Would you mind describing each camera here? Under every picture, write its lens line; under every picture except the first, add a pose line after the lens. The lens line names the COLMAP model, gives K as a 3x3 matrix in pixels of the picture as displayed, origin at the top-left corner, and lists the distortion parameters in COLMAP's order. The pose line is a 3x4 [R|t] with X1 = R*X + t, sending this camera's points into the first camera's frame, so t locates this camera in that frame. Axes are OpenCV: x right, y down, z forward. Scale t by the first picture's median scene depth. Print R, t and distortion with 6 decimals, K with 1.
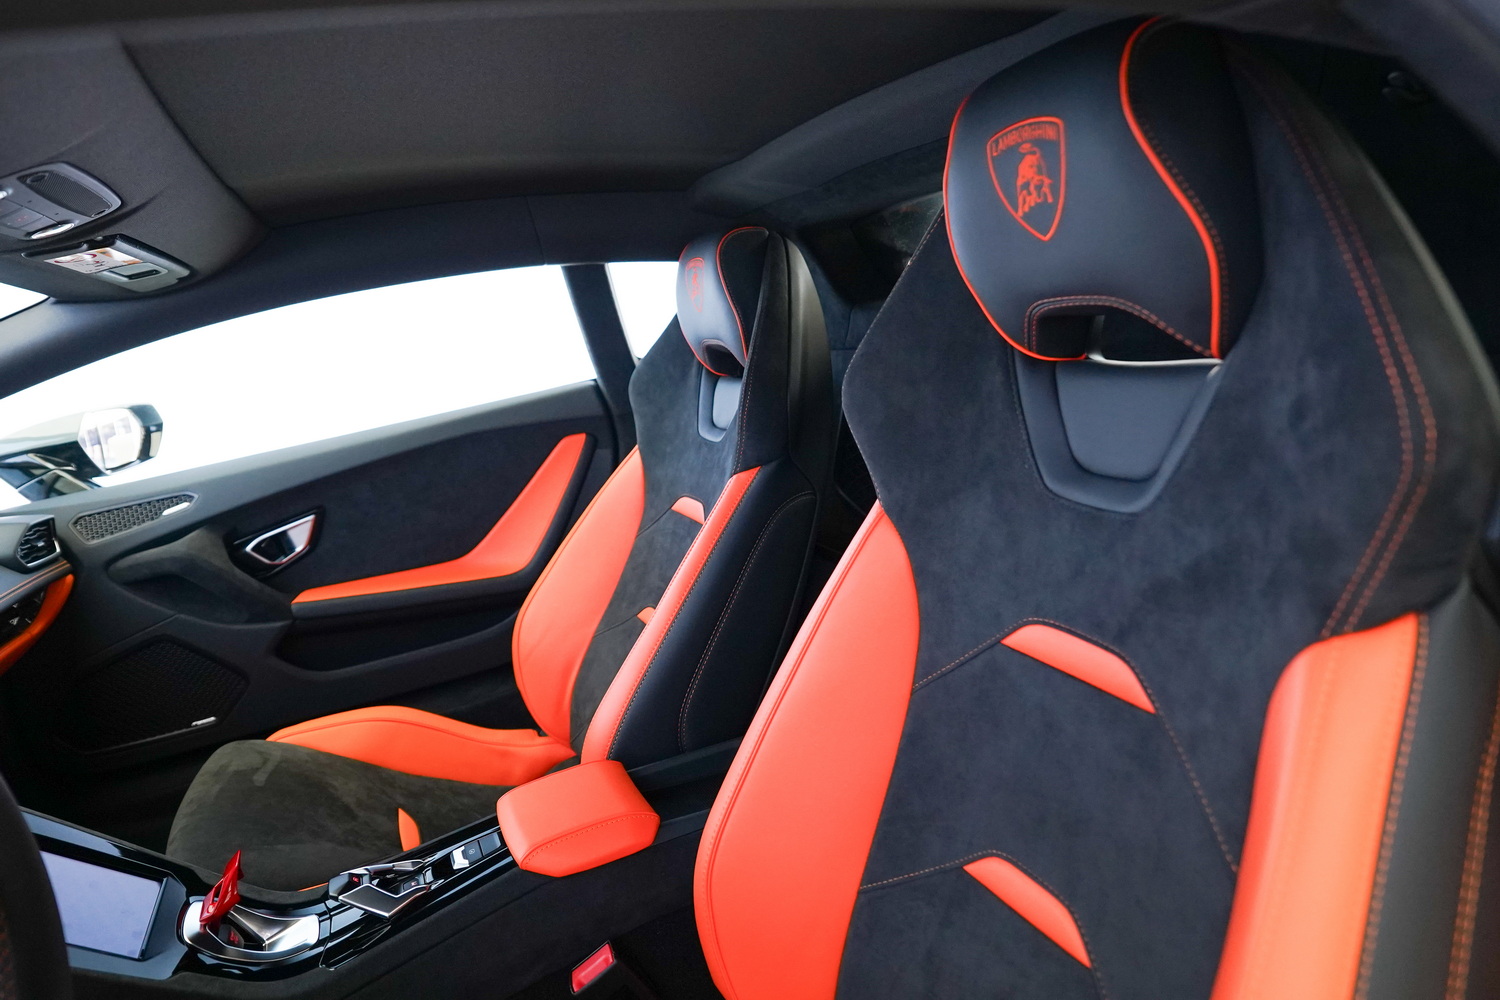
lens RADIAL K [[905.4, 0, 680.3], [0, 905.4, 450.0], [0, 0, 1]] dist [-0.065847, 0.007080]
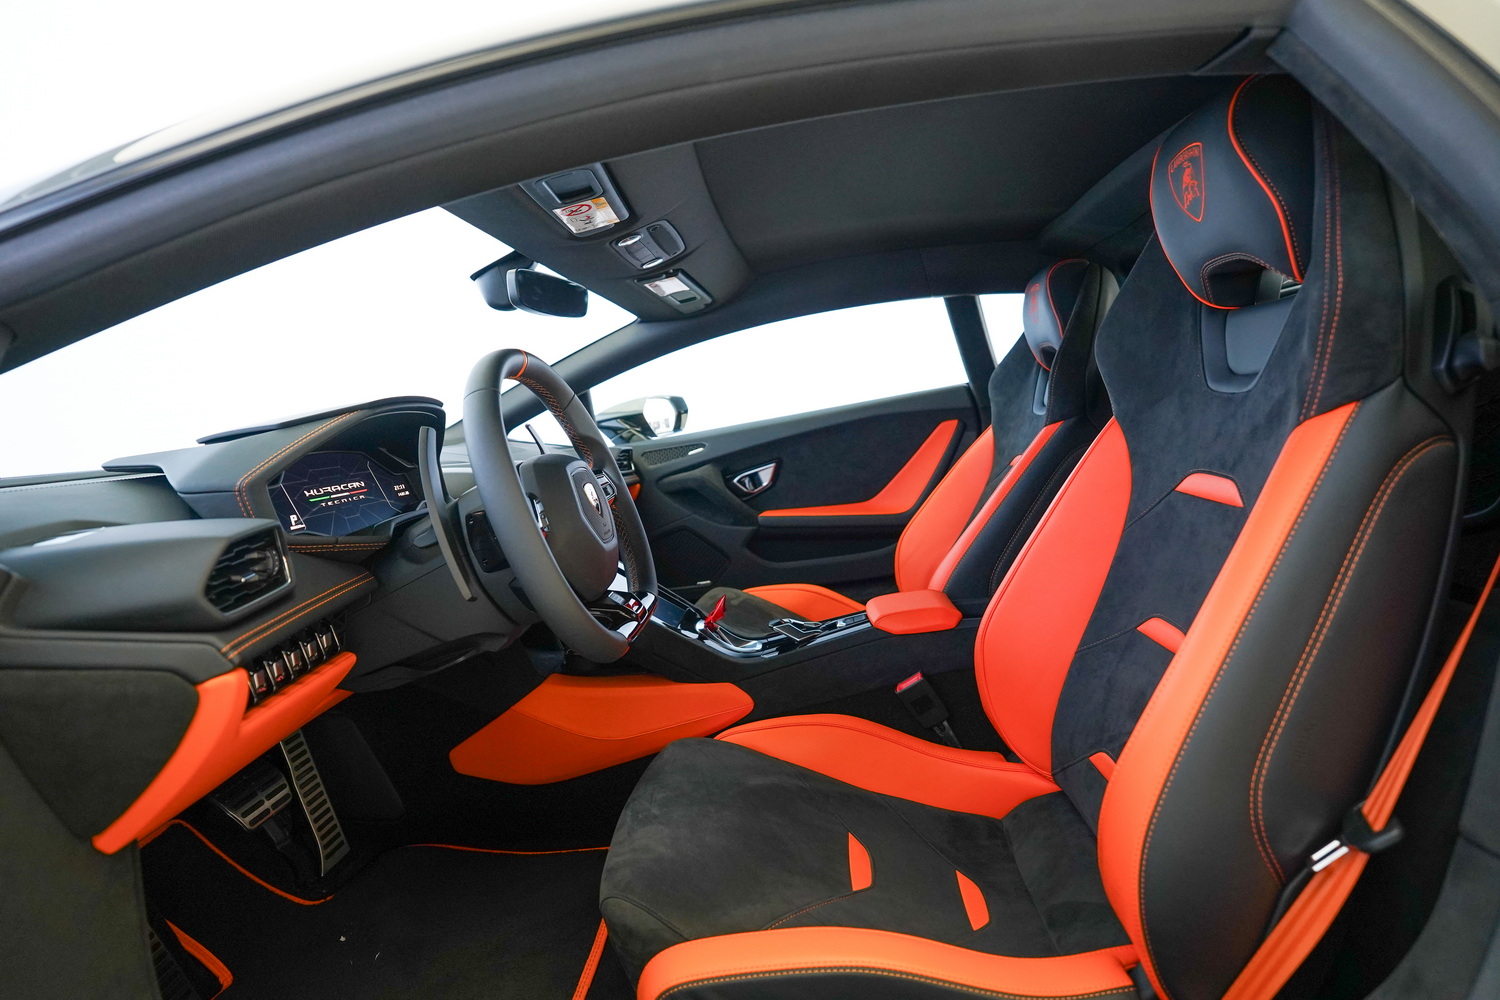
lens RADIAL K [[728.0, 0, 776.0], [0, 728.0, 511.6], [0, 0, 1]] dist [-0.037055, 0.001702]
pose [[0.923355, 0.064617, -0.378470, 0.097756], [-0.050634, 0.997620, 0.046795, 0.116183], [0.380594, -0.024045, 0.924430, -0.217977]]
